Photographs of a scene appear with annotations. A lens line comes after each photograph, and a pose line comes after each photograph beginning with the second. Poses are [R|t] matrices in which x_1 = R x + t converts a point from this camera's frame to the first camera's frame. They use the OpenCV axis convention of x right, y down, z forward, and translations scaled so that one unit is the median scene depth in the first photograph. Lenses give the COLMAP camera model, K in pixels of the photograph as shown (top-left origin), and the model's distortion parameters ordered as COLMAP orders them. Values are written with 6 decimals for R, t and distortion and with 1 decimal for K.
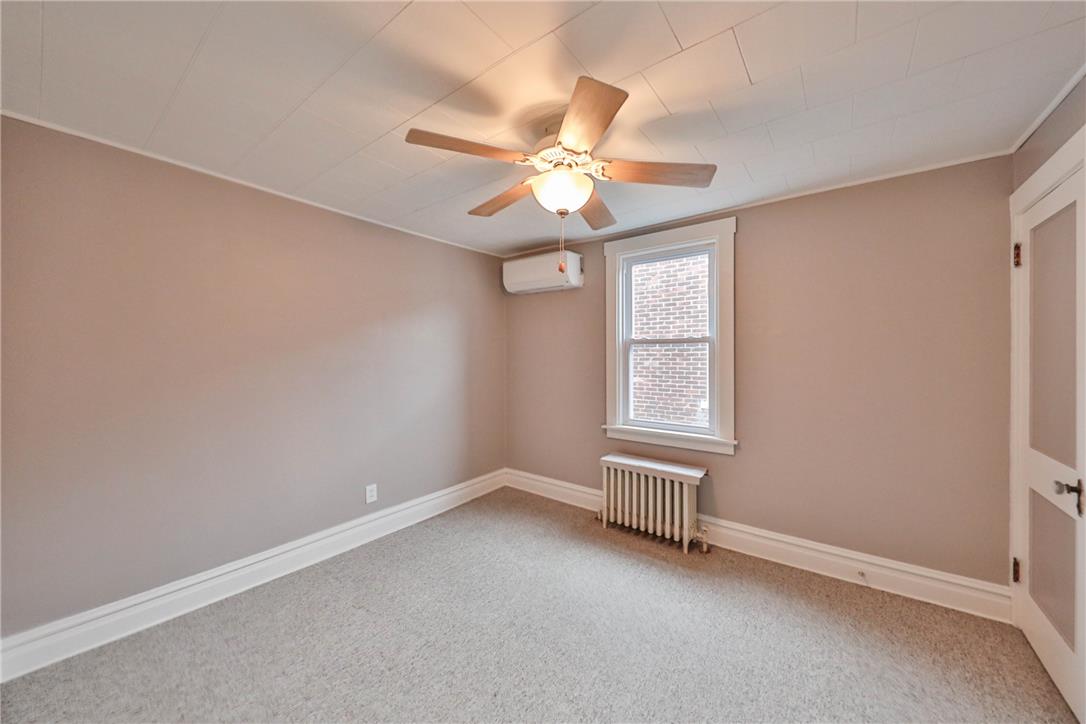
lens RADIAL K [[363.2, 0, 545.9], [0, 363.2, 354.0], [0, 0, 1]] dist [0.018717, -0.007047]
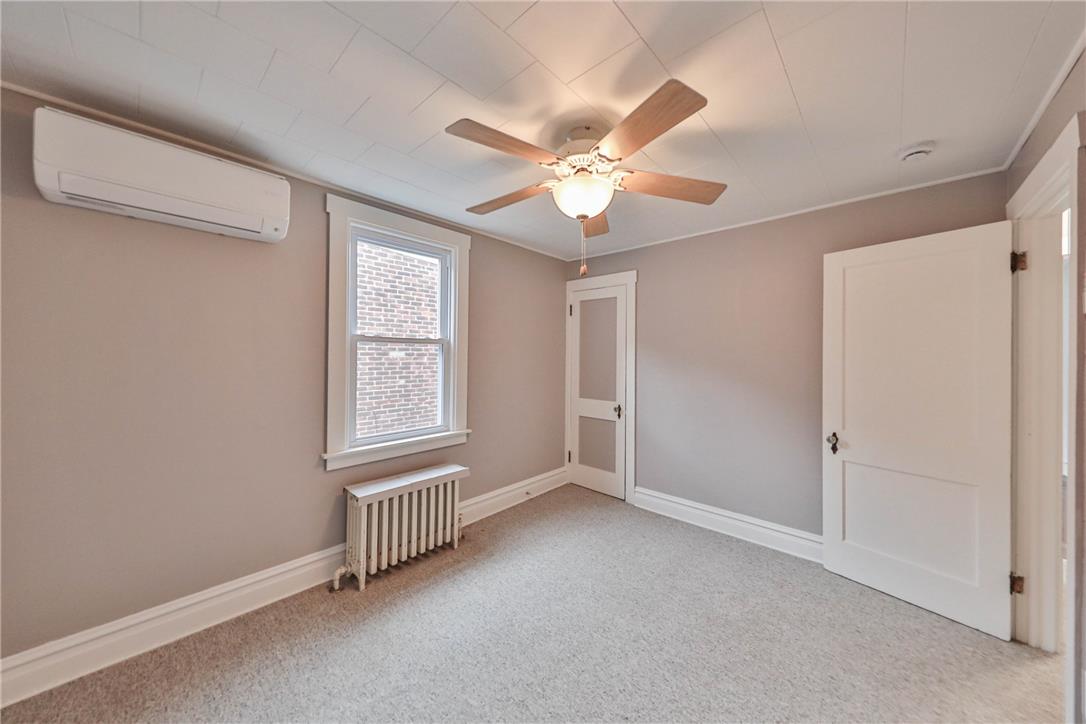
lens RADIAL K [[370.1, 0, 549.8], [0, 370.1, 356.6], [0, 0, 1]] dist [0.016419, -0.005159]
pose [[0.108607, 0.001692, 0.994083, -0.628048], [-0.007447, 0.999972, -0.000889, 0.004233], [-0.994057, -0.007307, 0.108616, 0.621218]]
